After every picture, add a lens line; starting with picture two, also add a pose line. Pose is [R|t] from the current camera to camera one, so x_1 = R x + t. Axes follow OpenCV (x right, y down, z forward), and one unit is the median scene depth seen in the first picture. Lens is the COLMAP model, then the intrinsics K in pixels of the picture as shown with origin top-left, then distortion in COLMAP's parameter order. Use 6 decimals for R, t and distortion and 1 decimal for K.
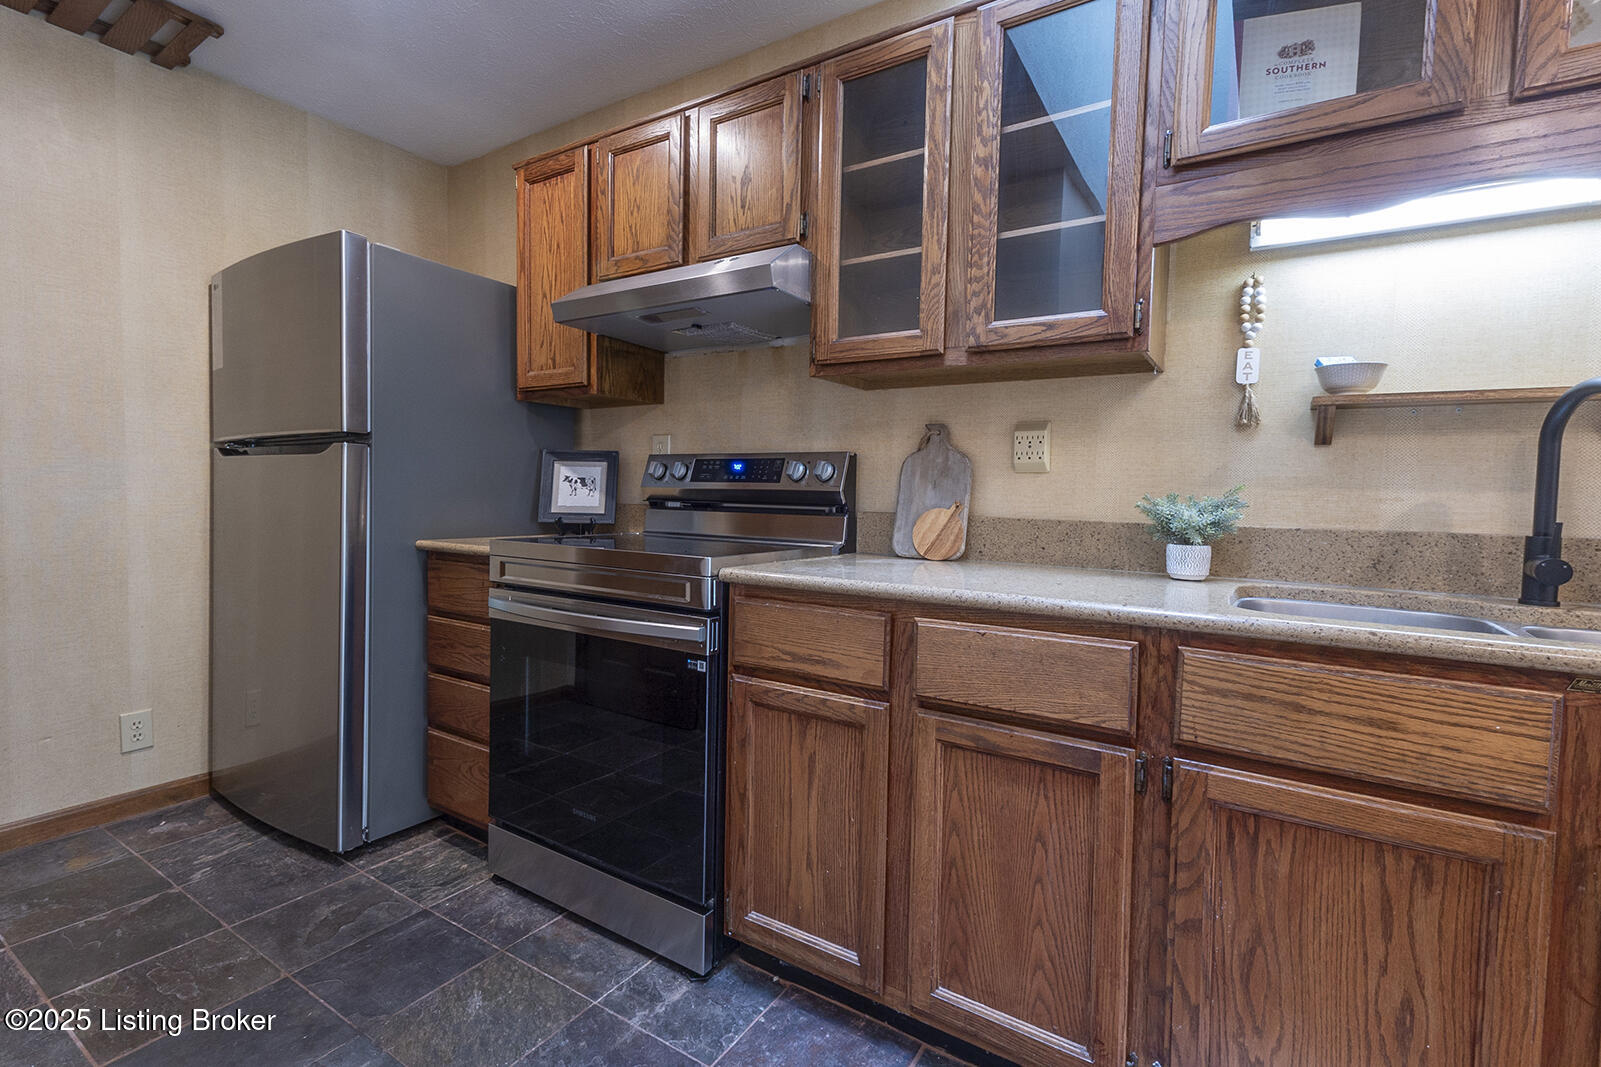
lens RADIAL K [[738.2, 0, 793.3], [0, 738.2, 522.9], [0, 0, 1]] dist [0.018809, -0.002990]
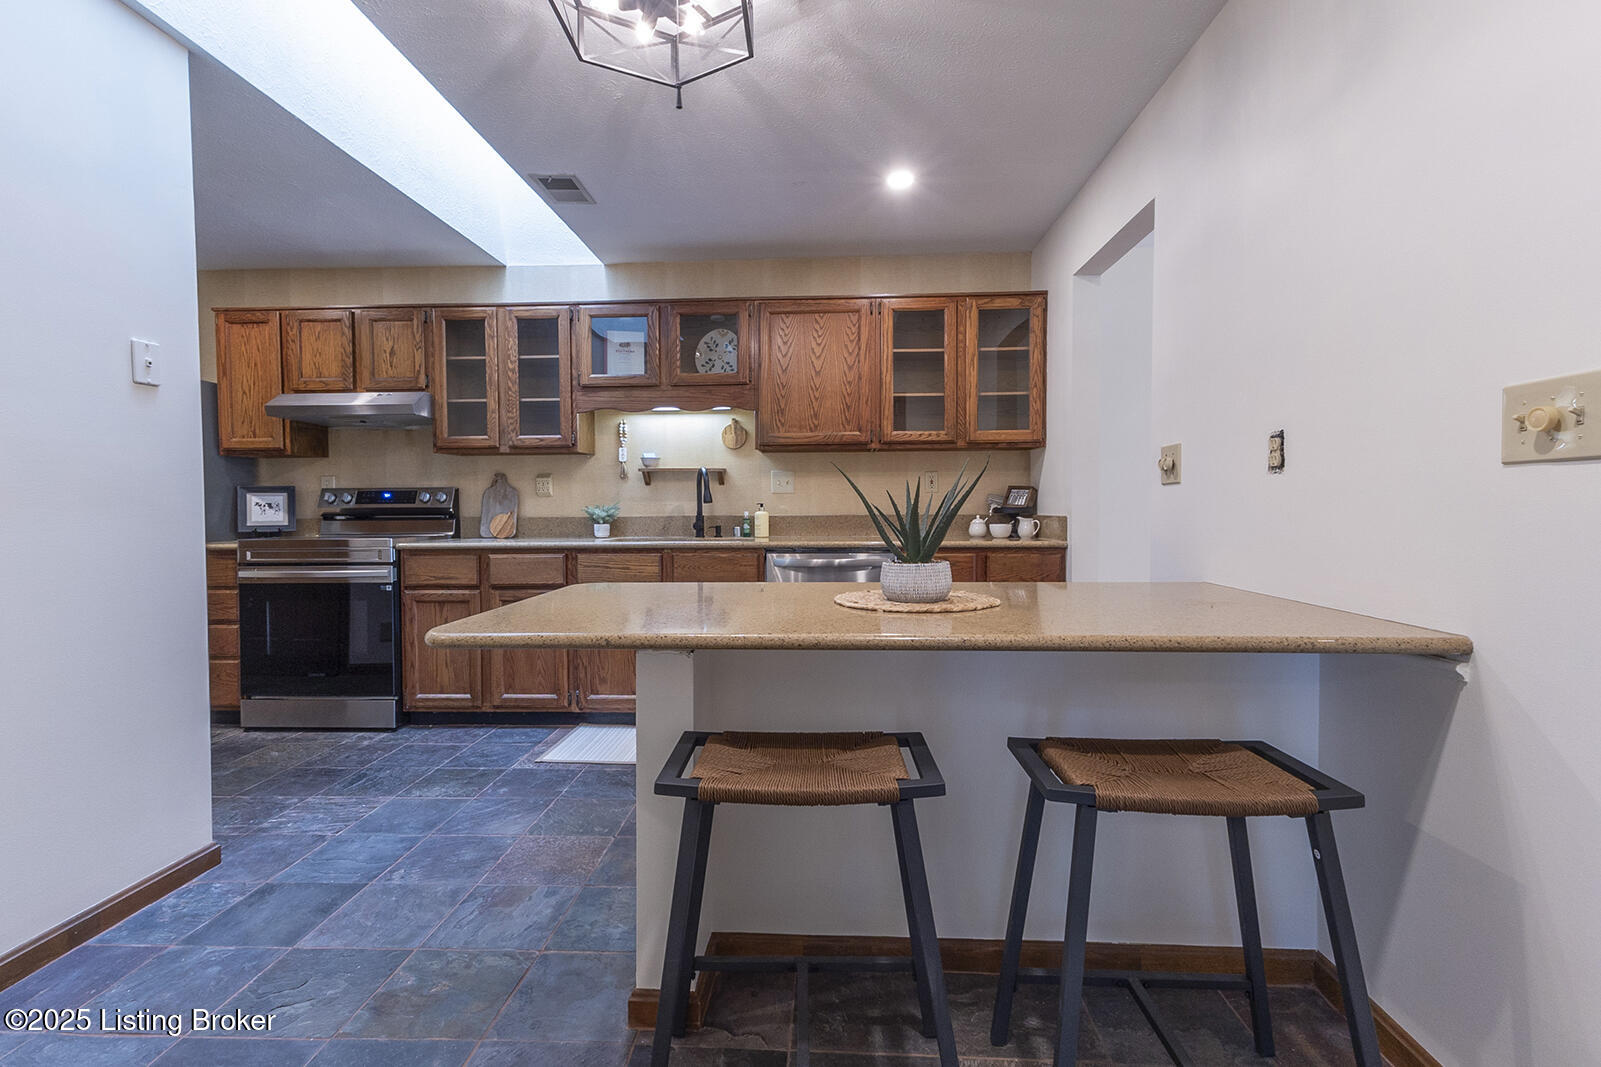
lens RADIAL K [[738.2, 0, 780.6], [0, 738.2, 528.5], [0, 0, 1]] dist [0.018809, -0.002990]
pose [[0.874740, -0.040823, 0.482870, -0.163493], [0.045826, 0.998948, 0.001437, 0.067356], [-0.482421, 0.020871, 0.875691, -1.524775]]
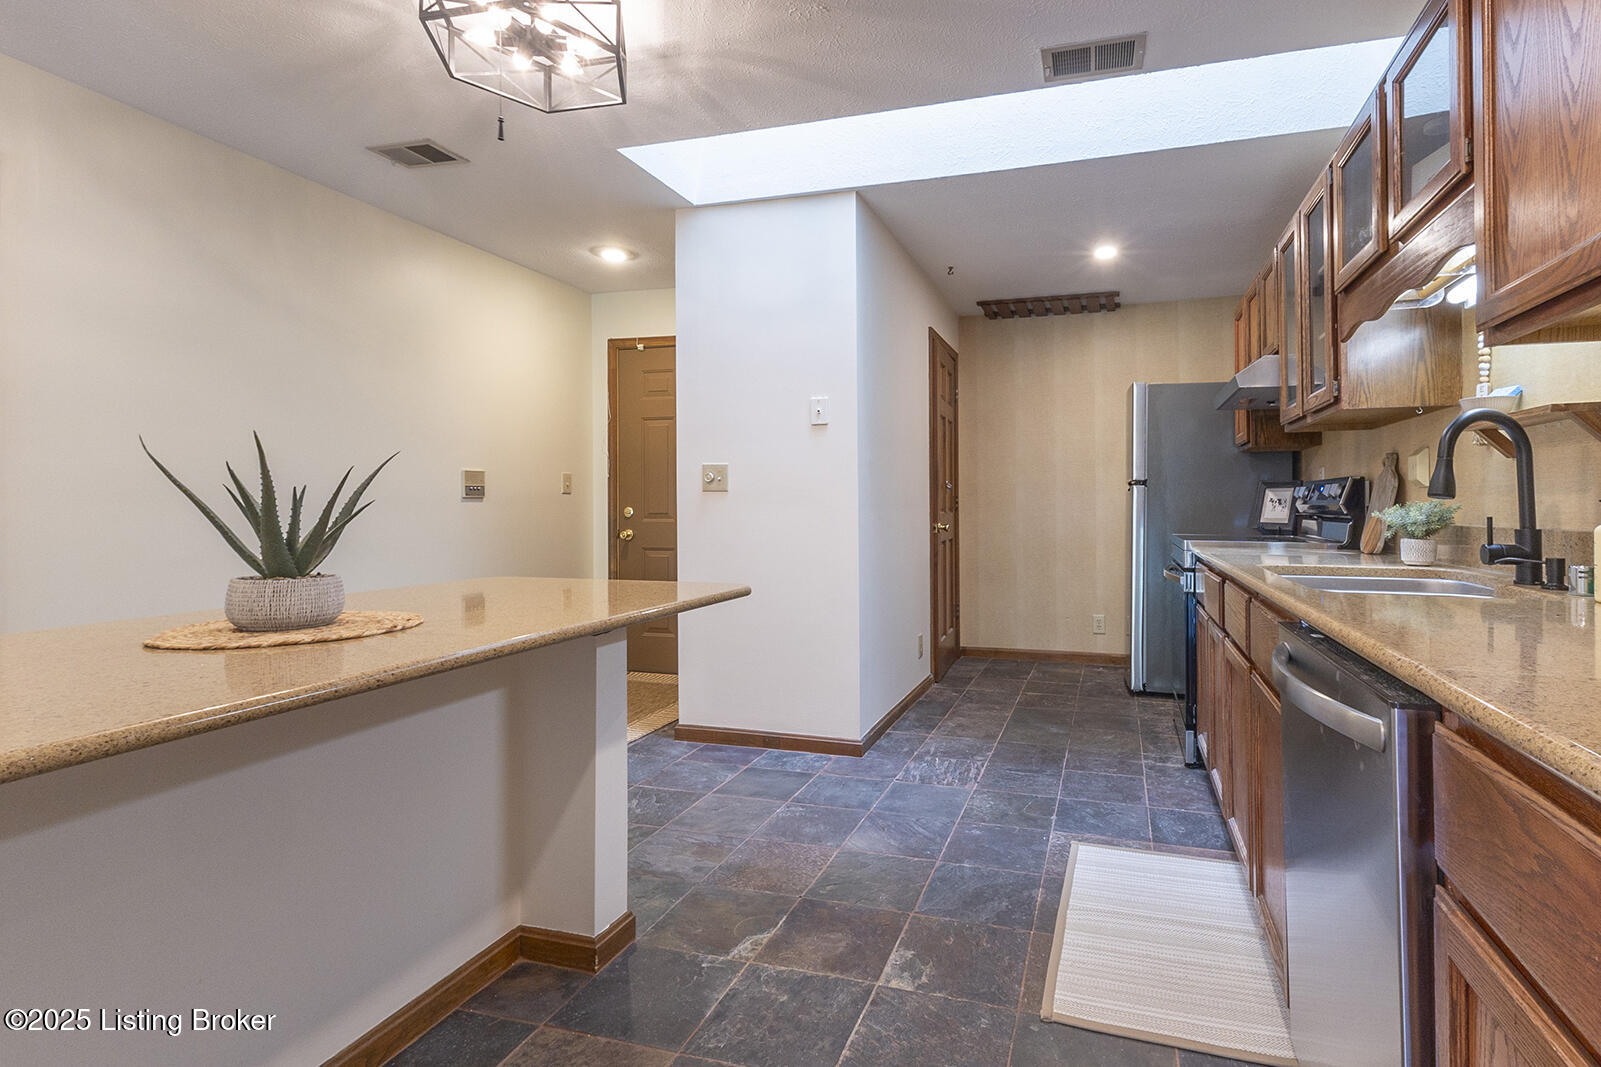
lens RADIAL K [[805.8, 0, 879.3], [0, 805.8, 491.3], [0, 0, 1]] dist [0.008953, -0.006595]
pose [[0.270863, -0.034375, -0.962004, 1.634376], [-0.041706, 0.998005, -0.047404, 0.051317], [0.961714, 0.052962, 0.268889, -0.308784]]
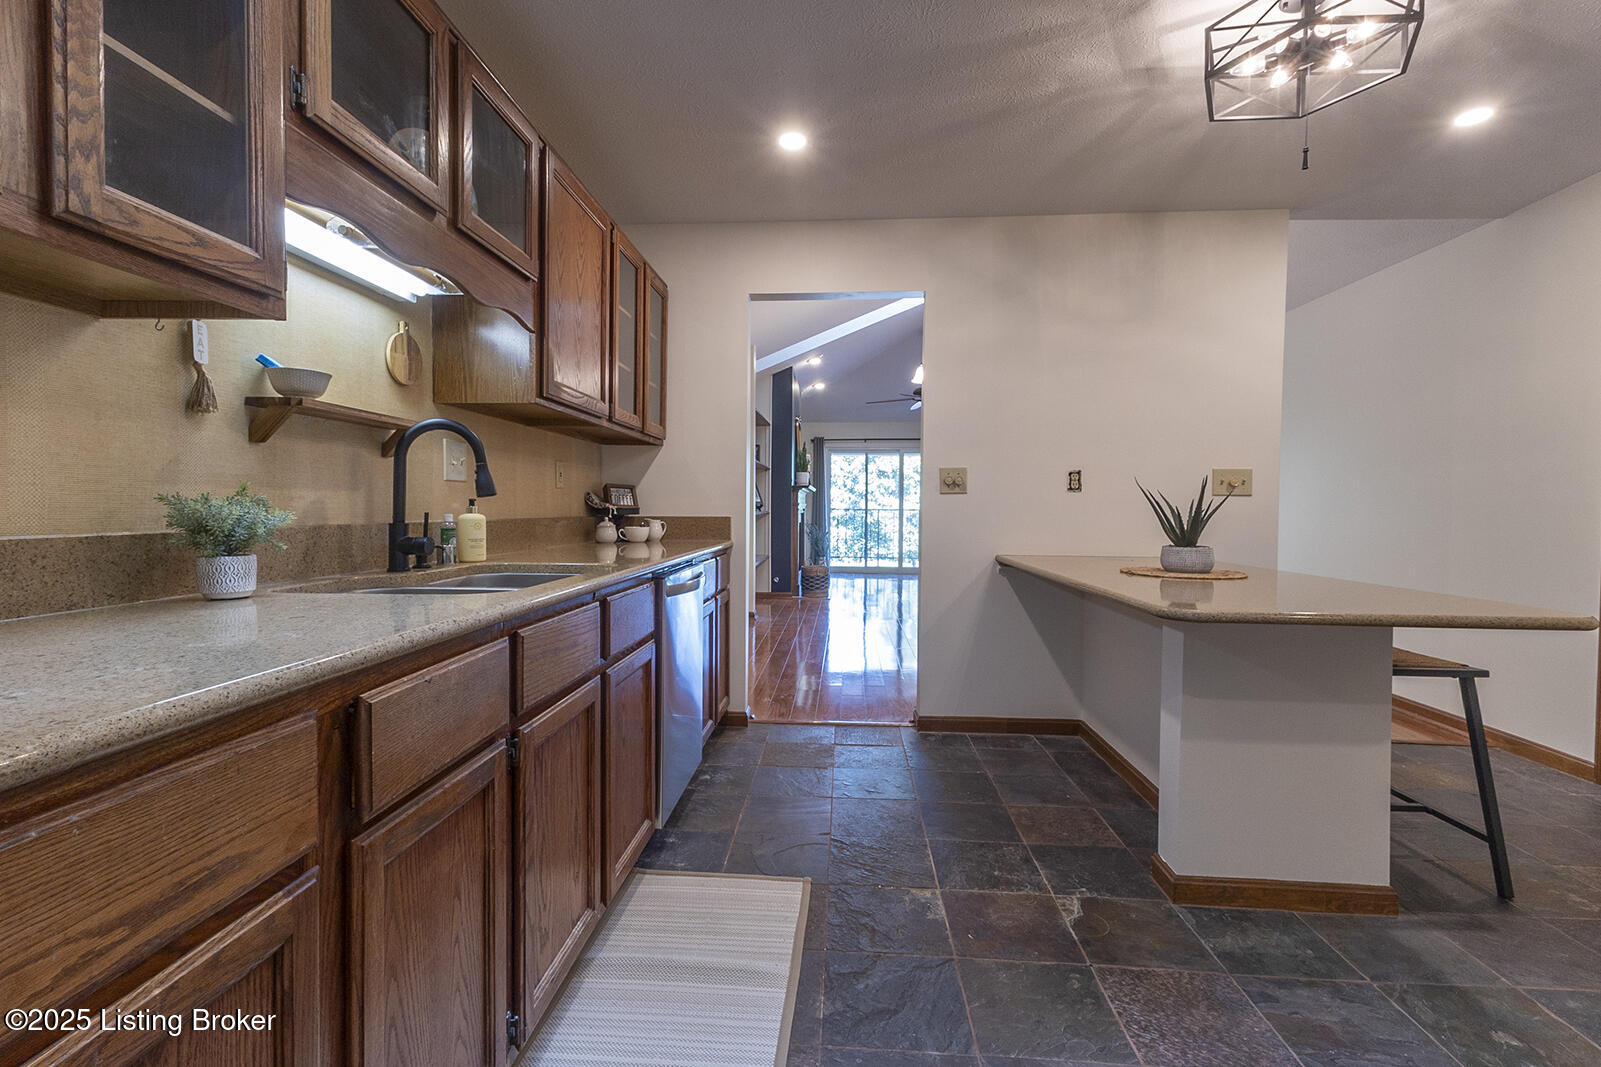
lens RADIAL K [[738.2, 0, 776.4], [0, 738.2, 531.9], [0, 0, 1]] dist [0.018809, -0.002990]
pose [[-0.466374, -0.054820, 0.882887, -0.470360], [0.022883, 0.996996, 0.073993, -0.042655], [-0.884291, 0.054711, -0.463719, 0.826851]]
